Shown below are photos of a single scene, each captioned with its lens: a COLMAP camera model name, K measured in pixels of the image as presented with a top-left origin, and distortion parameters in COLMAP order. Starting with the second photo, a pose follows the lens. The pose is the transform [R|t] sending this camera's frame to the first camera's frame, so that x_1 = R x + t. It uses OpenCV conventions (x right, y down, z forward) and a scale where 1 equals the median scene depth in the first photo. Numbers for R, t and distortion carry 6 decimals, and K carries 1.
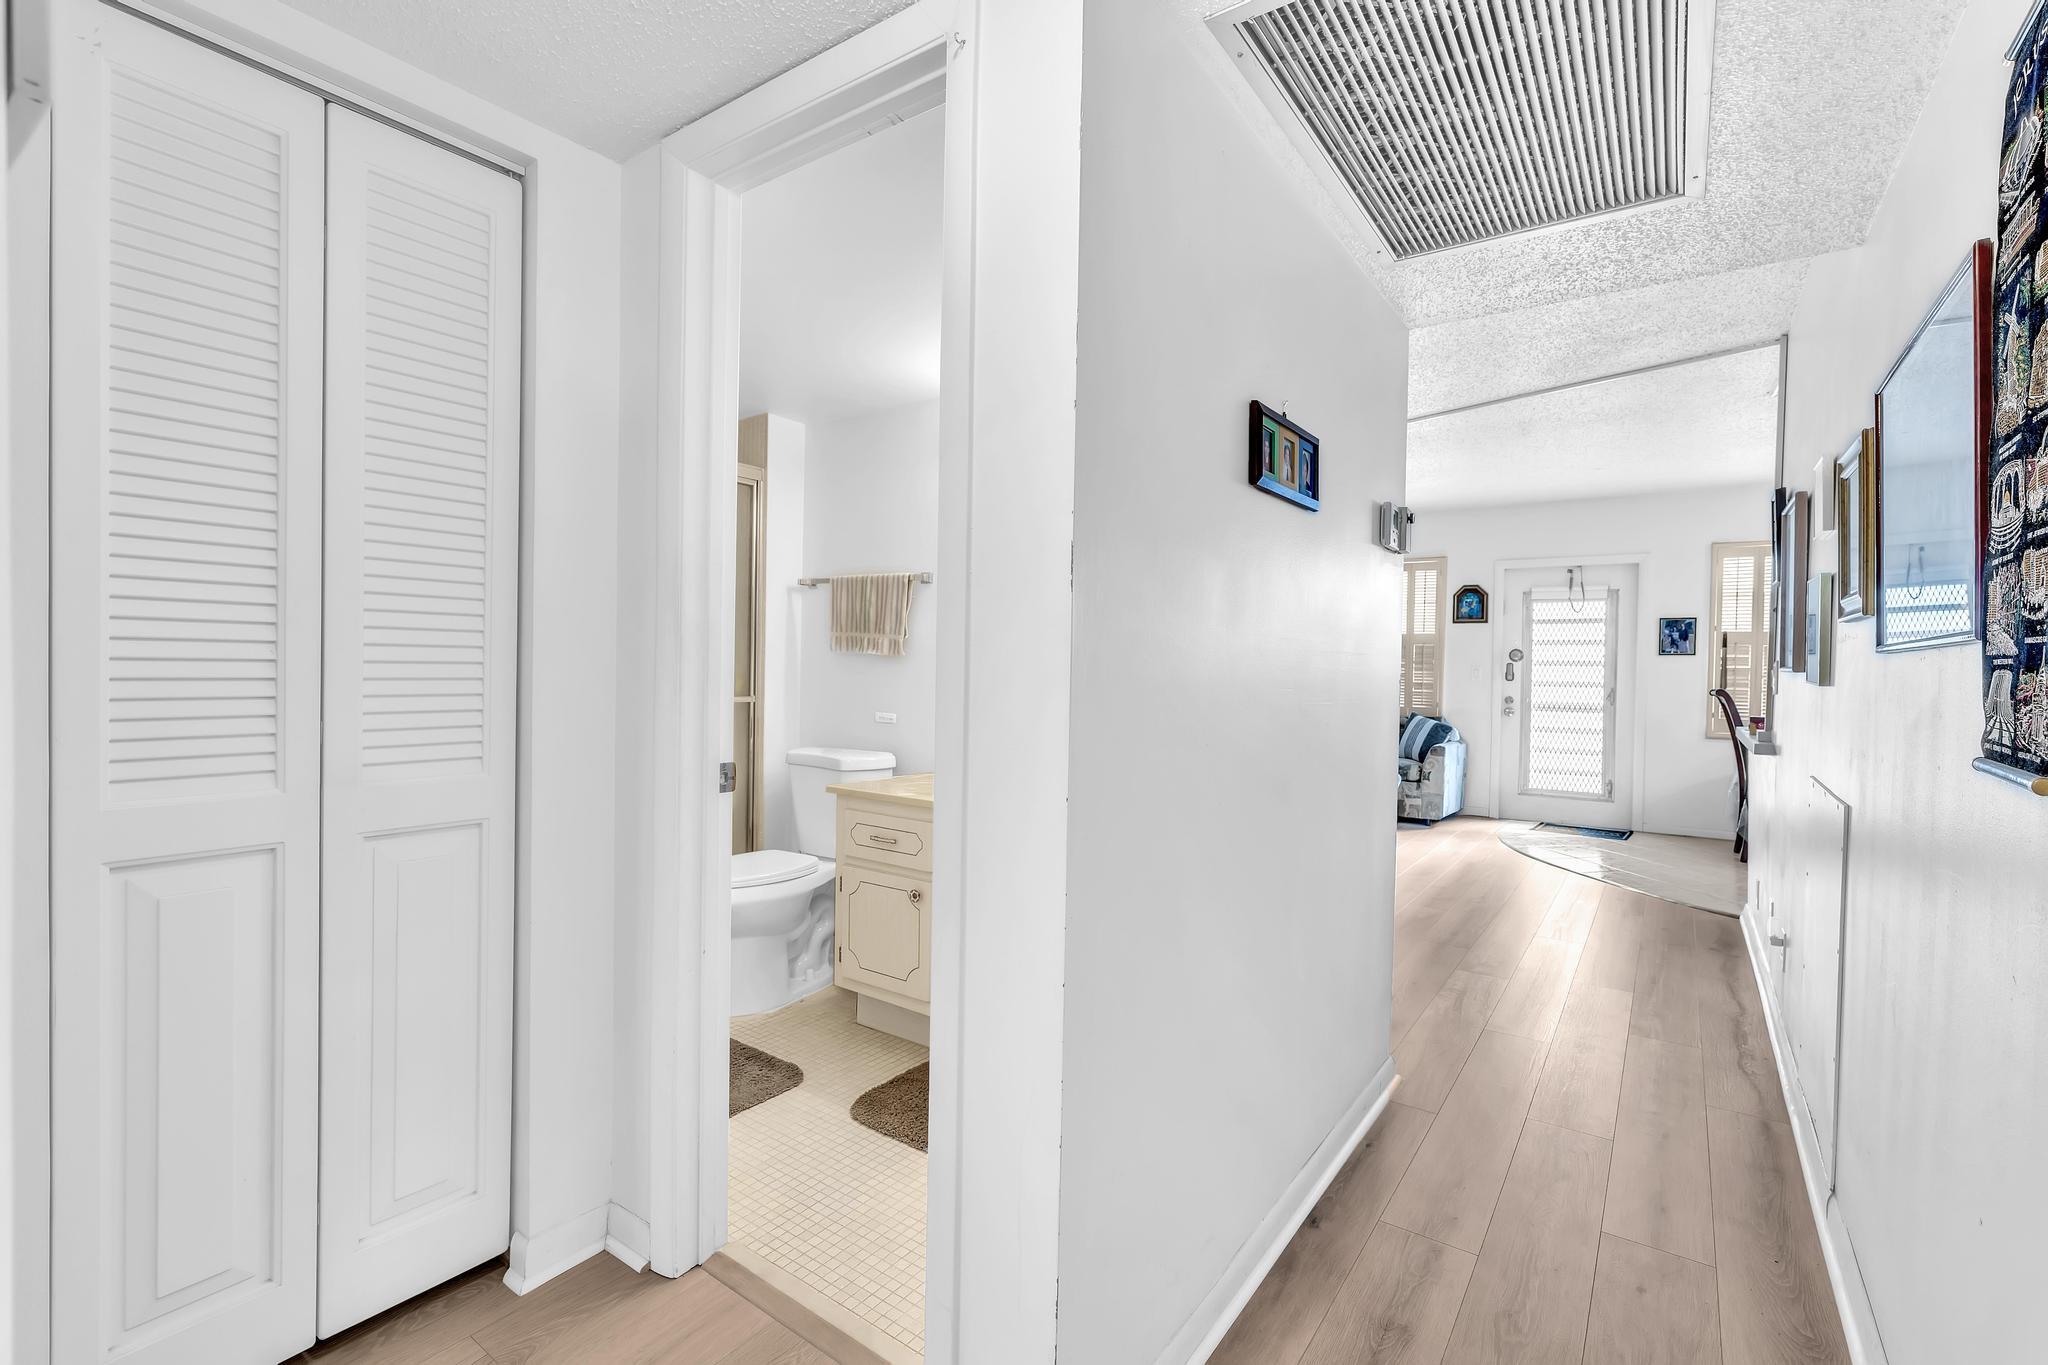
lens RADIAL K [[918.2, 0, 1020.0], [0, 918.2, 676.6], [0, 0, 1]] dist [-0.004488, 0.000844]
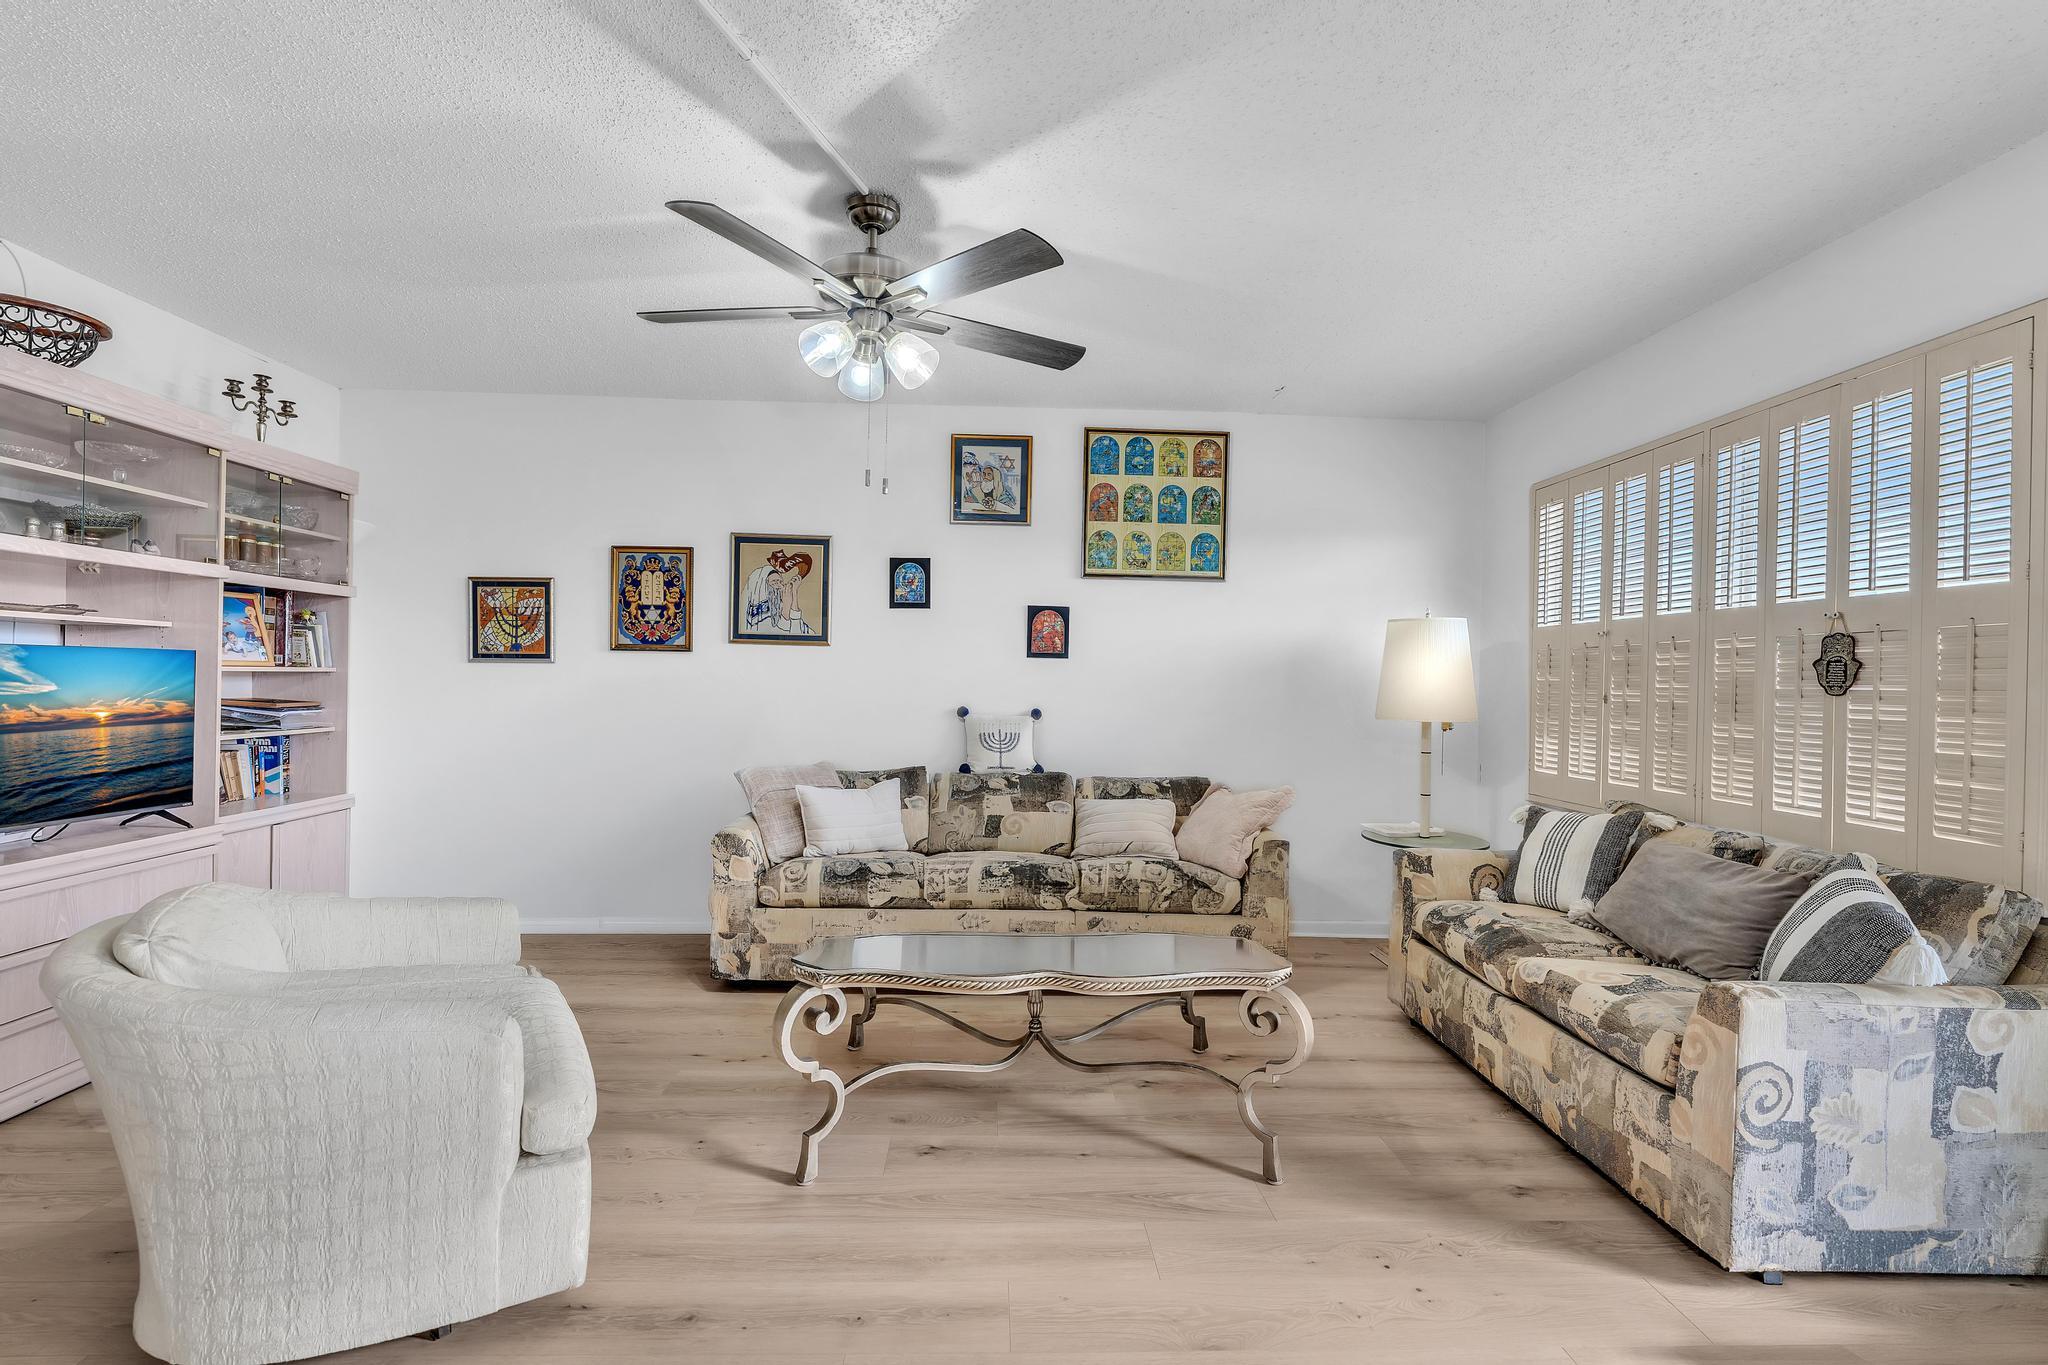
lens RADIAL K [[918.2, 0, 1020.0], [0, 918.2, 676.6], [0, 0, 1]] dist [-0.004488, 0.000844]
pose [[0.607880, -0.012389, -0.793932, 0.527297], [-0.020325, 0.999308, -0.031155, -0.004037], [0.793769, 0.035075, 0.607207, 0.639025]]
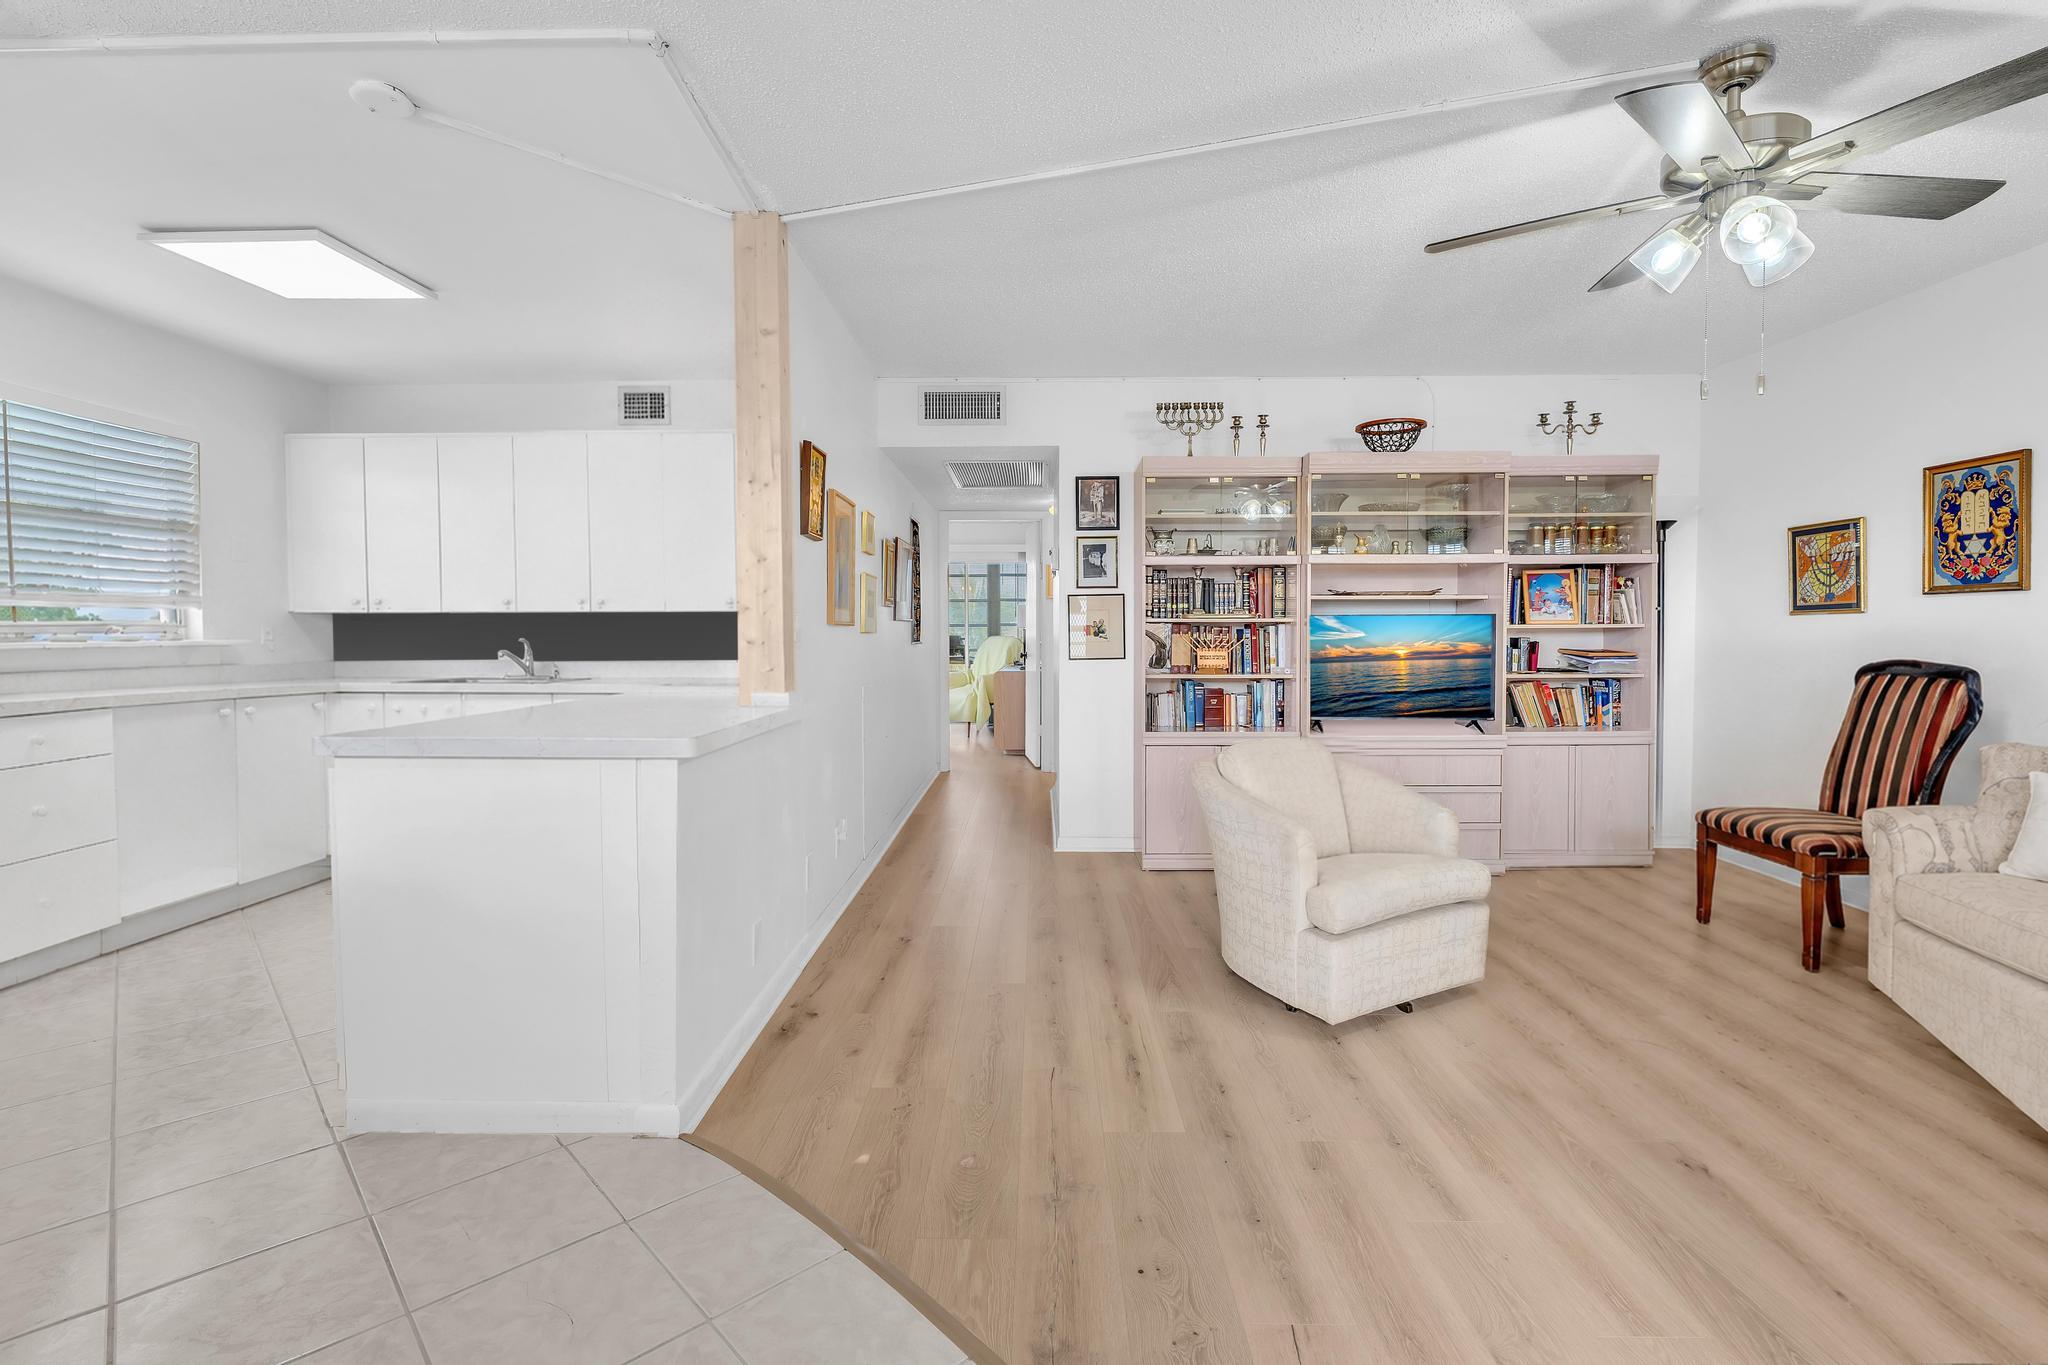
lens RADIAL K [[936.0, 0, 1028.4], [0, 936.0, 658.8], [0, 0, 1]] dist [-0.002135, 0.001098]
pose [[-0.819198, -0.000316, -0.573511, 0.579024], [-0.023678, 0.999166, 0.033272, -0.005009], [0.573022, 0.040836, -0.818522, 0.932297]]
